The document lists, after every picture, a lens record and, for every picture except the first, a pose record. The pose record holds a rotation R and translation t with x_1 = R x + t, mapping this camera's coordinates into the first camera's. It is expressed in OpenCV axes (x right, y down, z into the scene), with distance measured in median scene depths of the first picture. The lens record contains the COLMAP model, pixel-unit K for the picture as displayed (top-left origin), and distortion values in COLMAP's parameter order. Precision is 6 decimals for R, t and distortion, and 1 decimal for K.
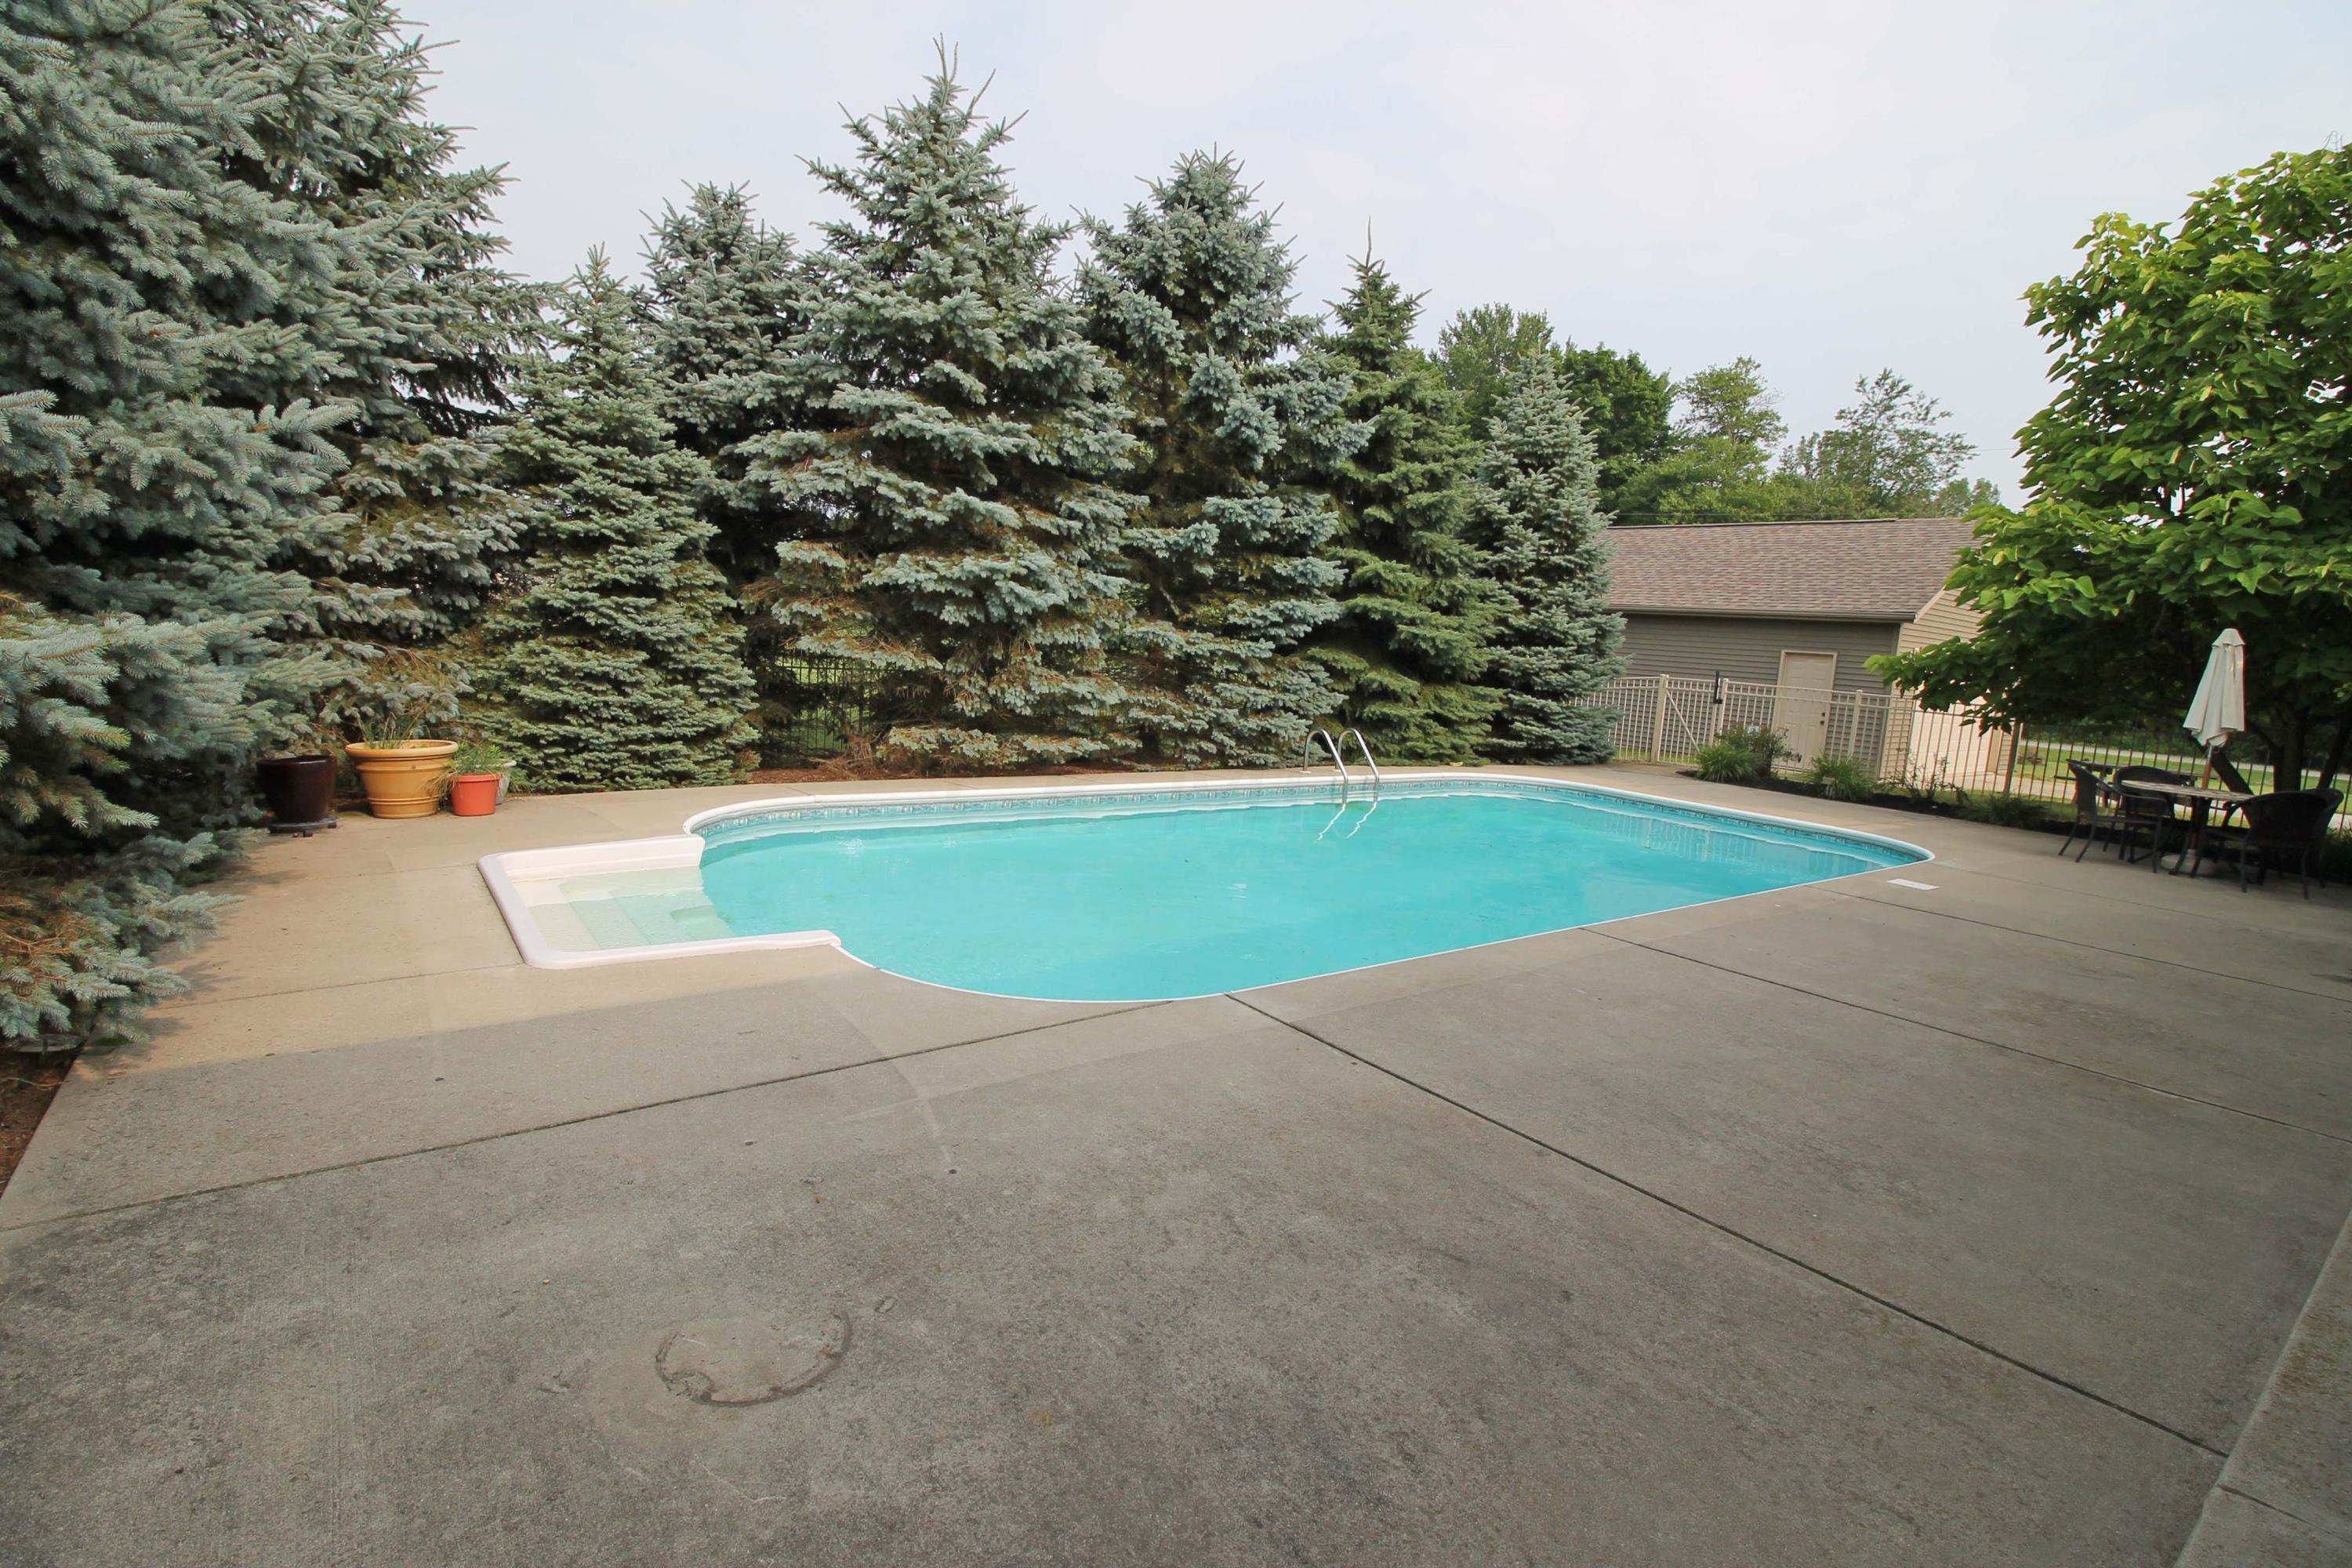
lens RADIAL K [[1105.4, 0, 1175.2], [0, 1105.4, 753.2], [0, 0, 1]] dist [0.000705, -0.014677]
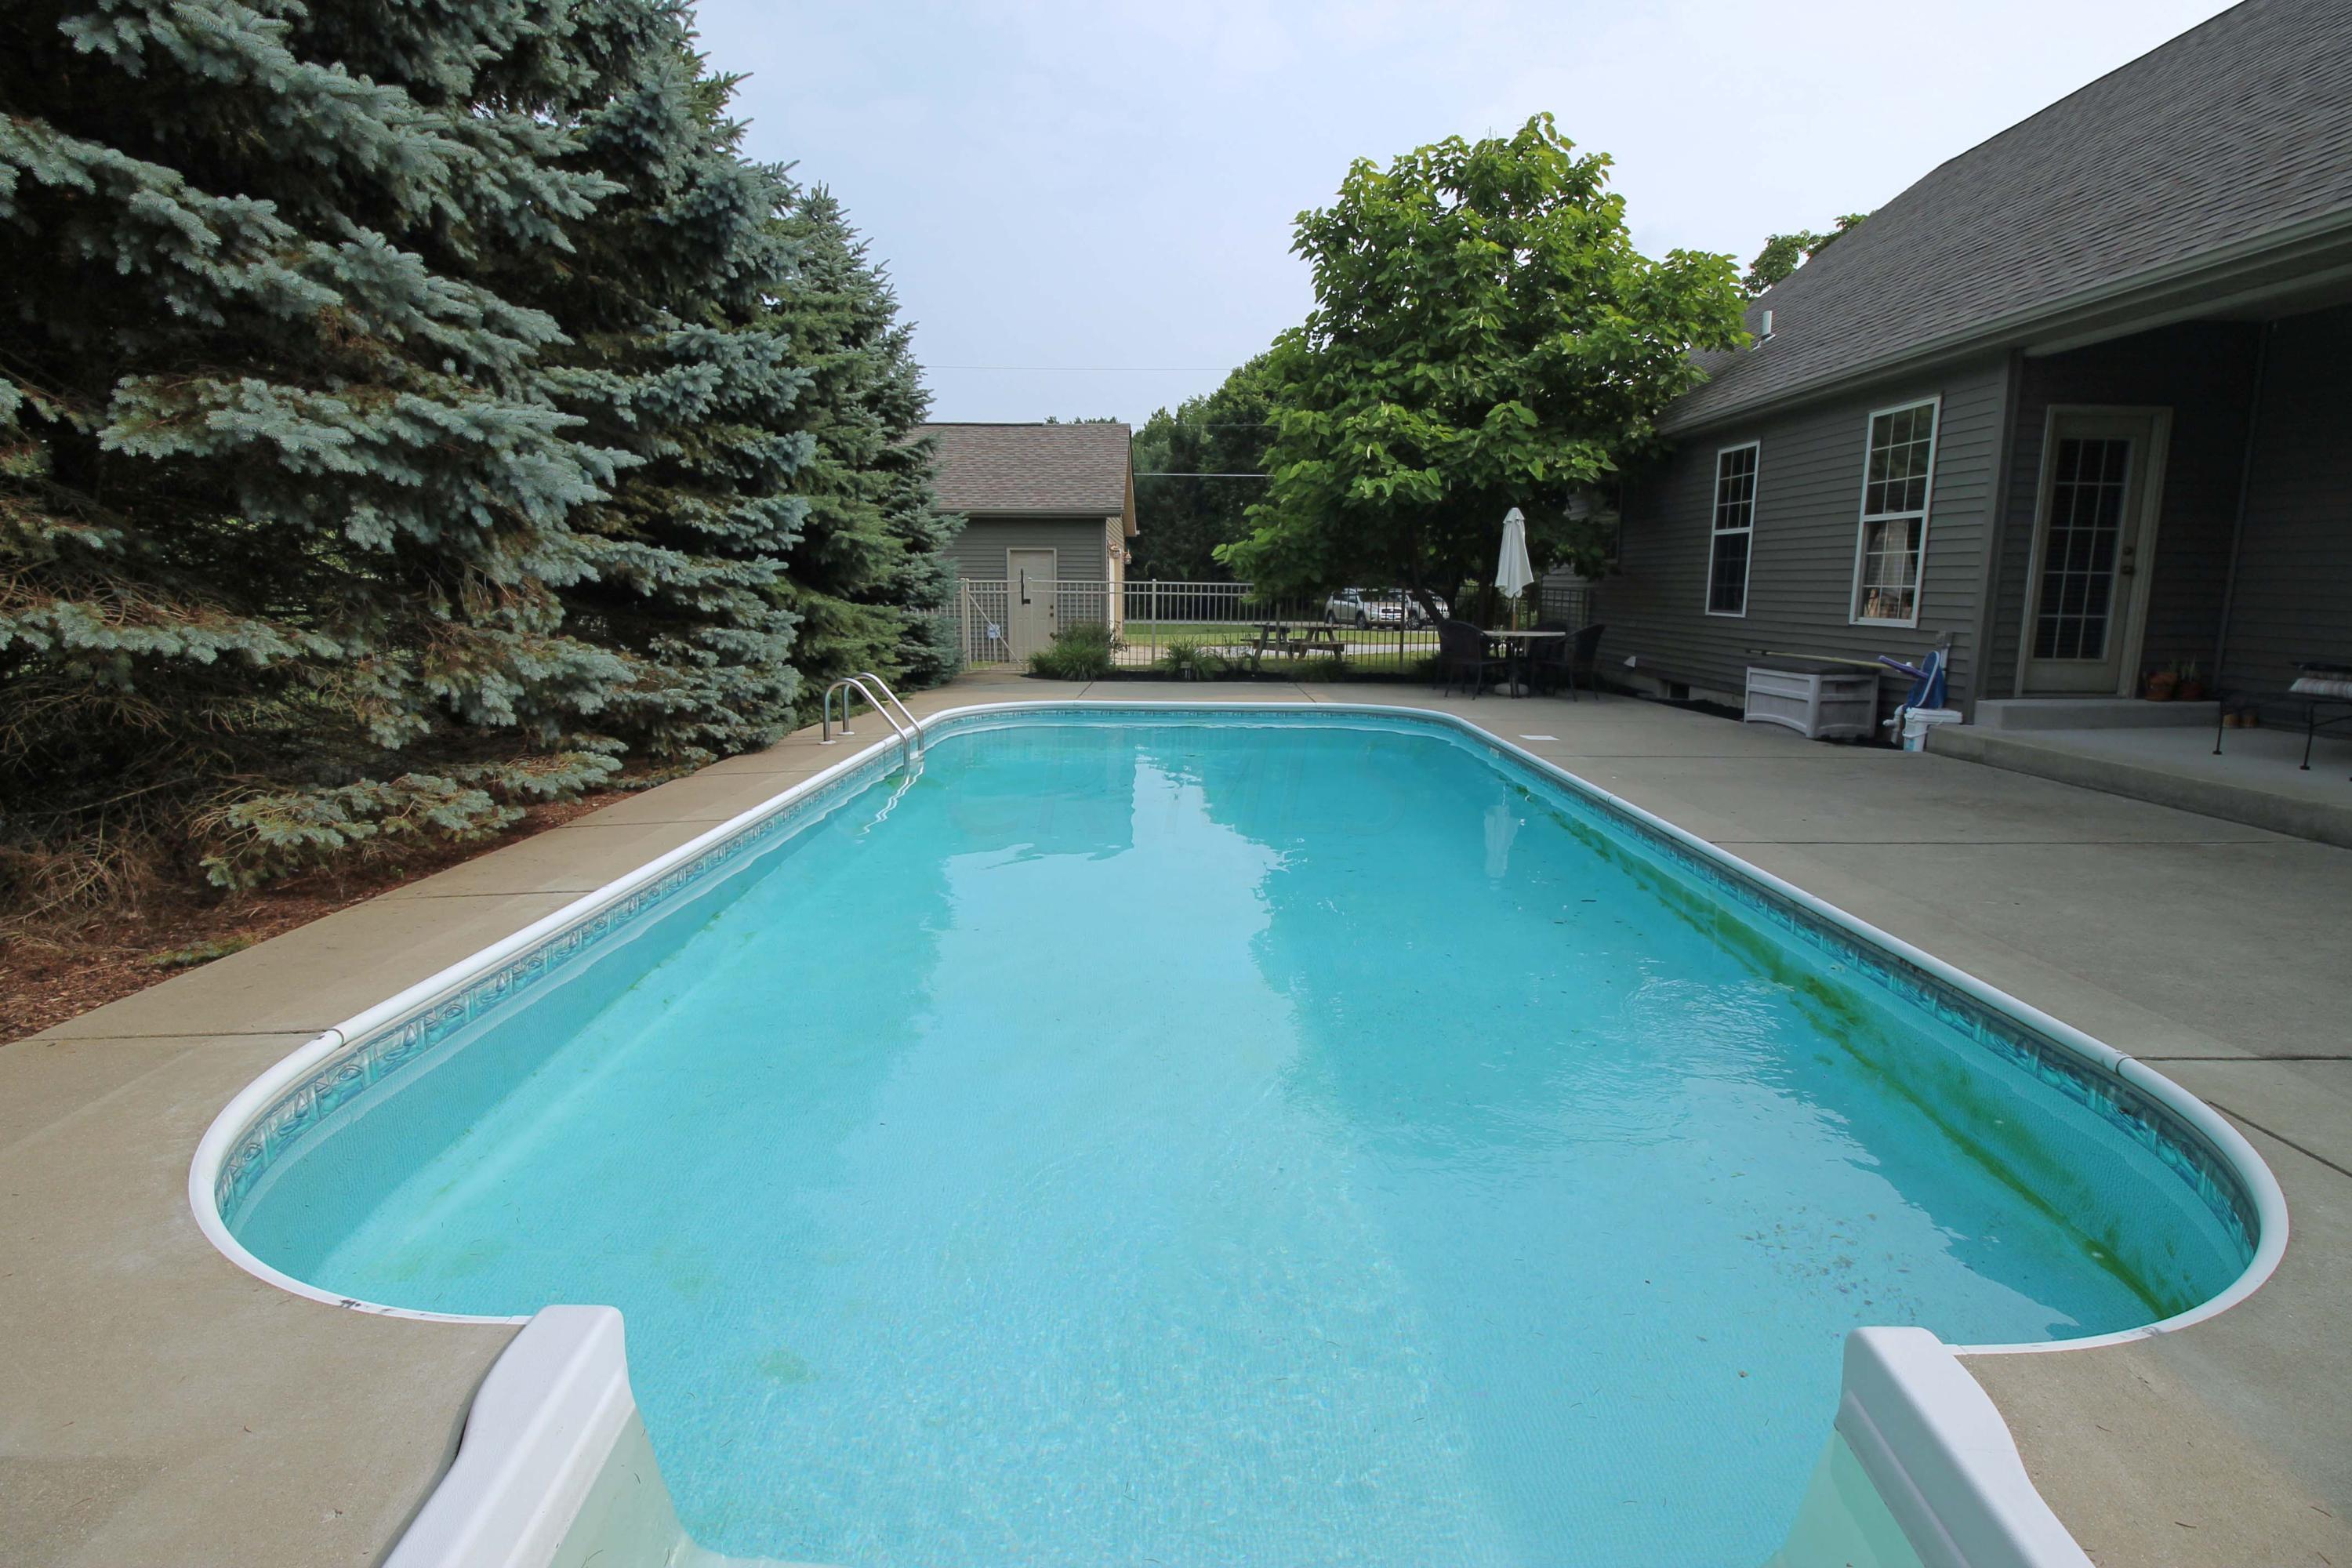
lens RADIAL K [[1105.1, 0, 1175.6], [0, 1105.1, 750.4], [0, 0, 1]] dist [-0.000480, -0.013469]
pose [[0.617062, -0.183421, 0.765239, -0.340711], [0.124540, 0.982963, 0.135183, -0.054205], [-0.776997, 0.011886, 0.629392, 0.450320]]
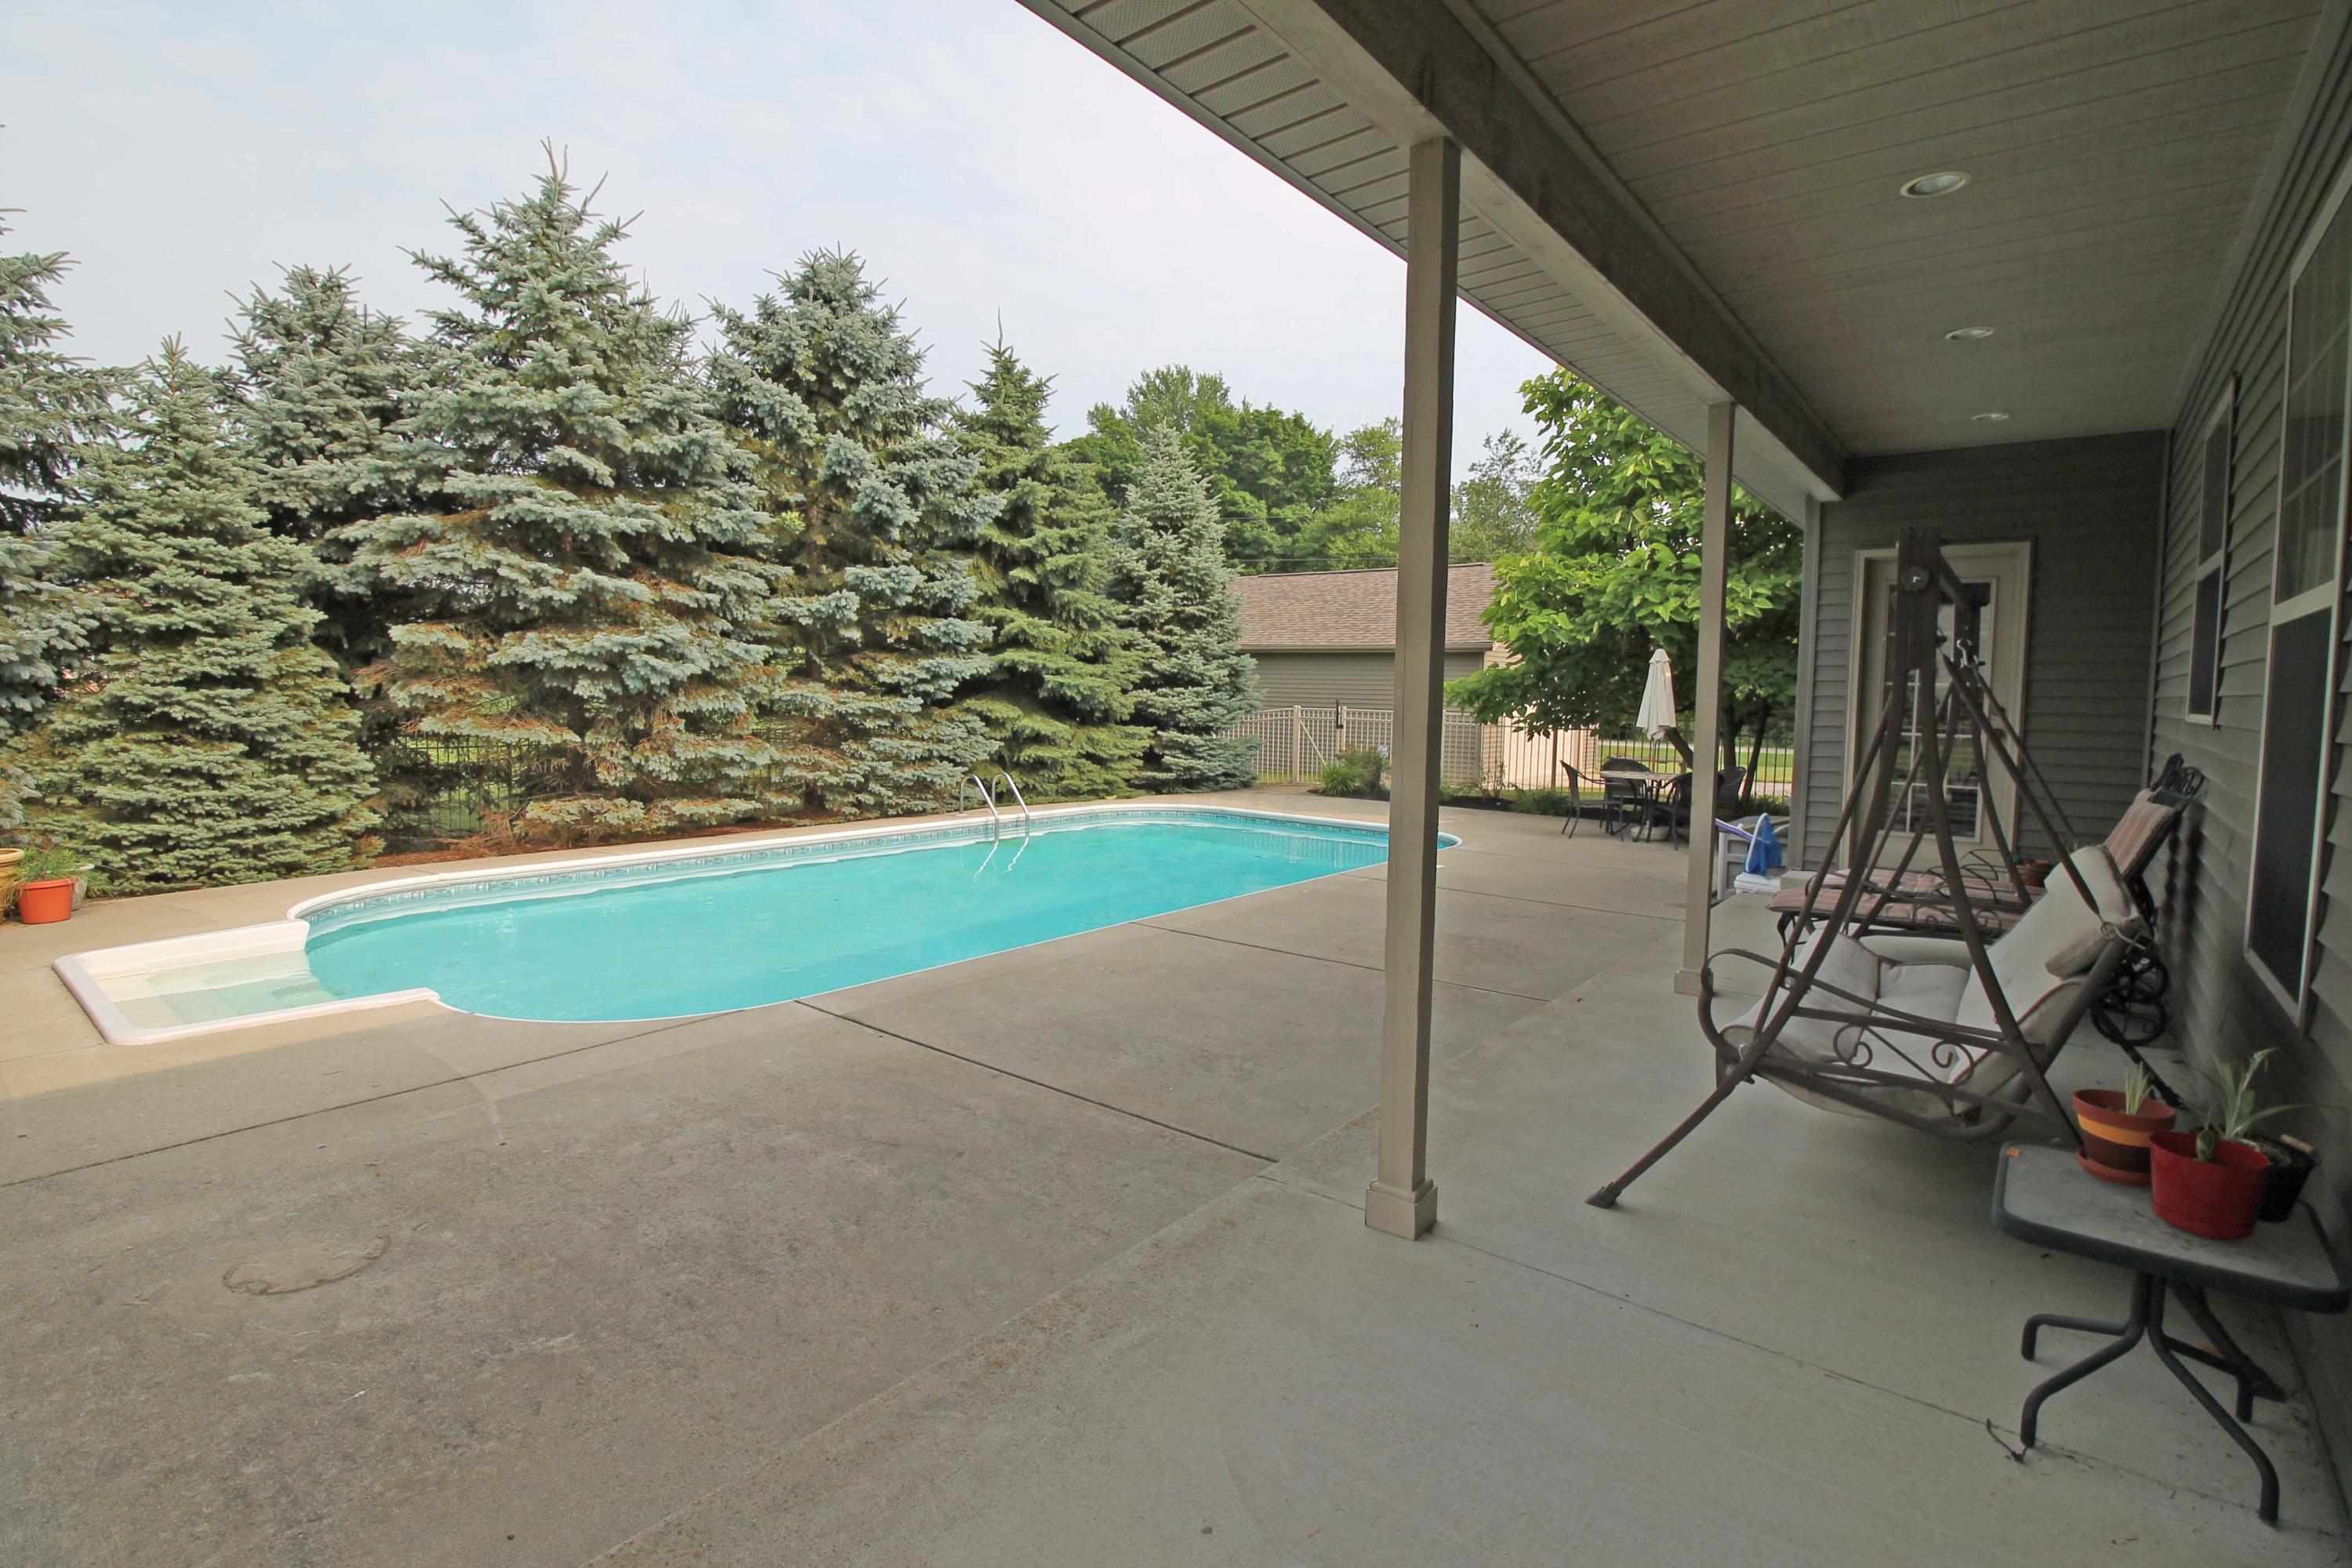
lens RADIAL K [[1105.1, 0, 1175.6], [0, 1105.1, 750.4], [0, 0, 1]] dist [-0.000480, -0.013469]
pose [[0.968762, -0.063520, 0.239719, 0.077466], [0.073976, 0.996650, -0.034867, 0.008445], [-0.236701, 0.051511, 0.970216, -0.122997]]
